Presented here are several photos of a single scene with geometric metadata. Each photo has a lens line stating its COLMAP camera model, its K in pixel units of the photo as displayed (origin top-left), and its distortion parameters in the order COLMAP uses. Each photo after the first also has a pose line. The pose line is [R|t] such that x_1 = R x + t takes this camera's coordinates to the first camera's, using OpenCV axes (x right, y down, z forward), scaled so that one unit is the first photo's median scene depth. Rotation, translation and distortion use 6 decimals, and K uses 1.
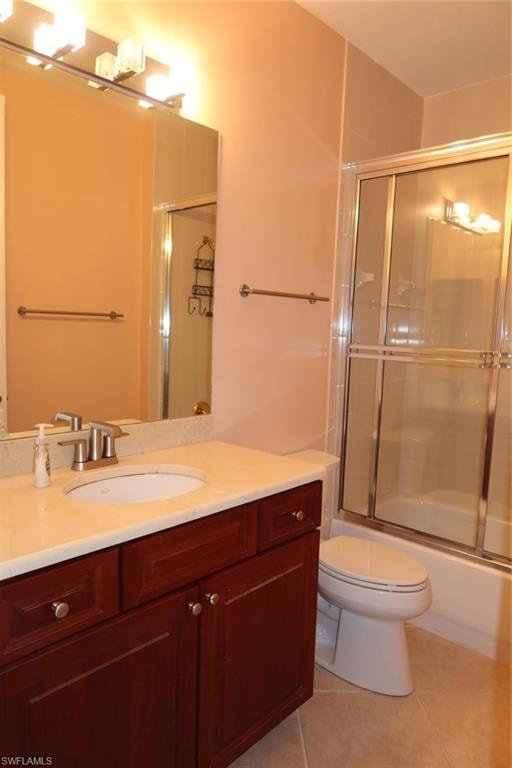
lens RADIAL K [[528.7, 0, 256.0], [0, 528.7, 384.0], [0, 0, 1]] dist [-0.027960, -0.000775]
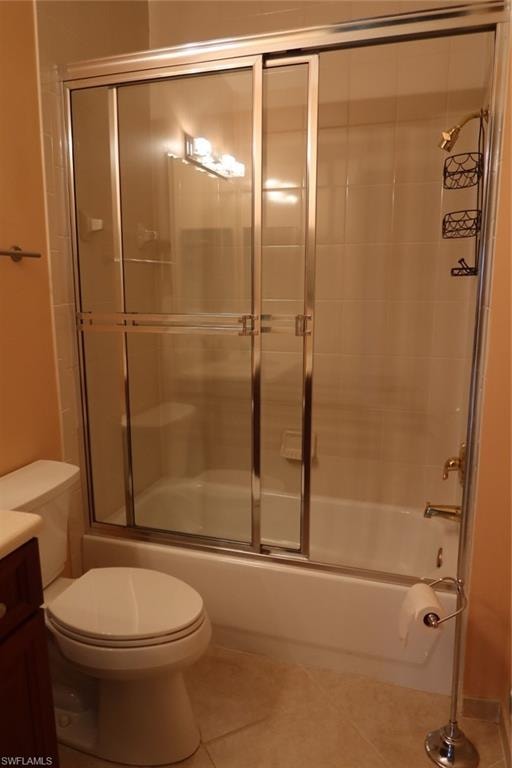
lens RADIAL K [[528.7, 0, 256.0], [0, 528.7, 384.0], [0, 0, 1]] dist [-0.027960, -0.000775]
pose [[0.899978, -0.116678, 0.420031, 0.072543], [0.079455, 0.991280, 0.105119, -0.033241], [-0.428634, -0.061232, 0.901401, 0.190197]]
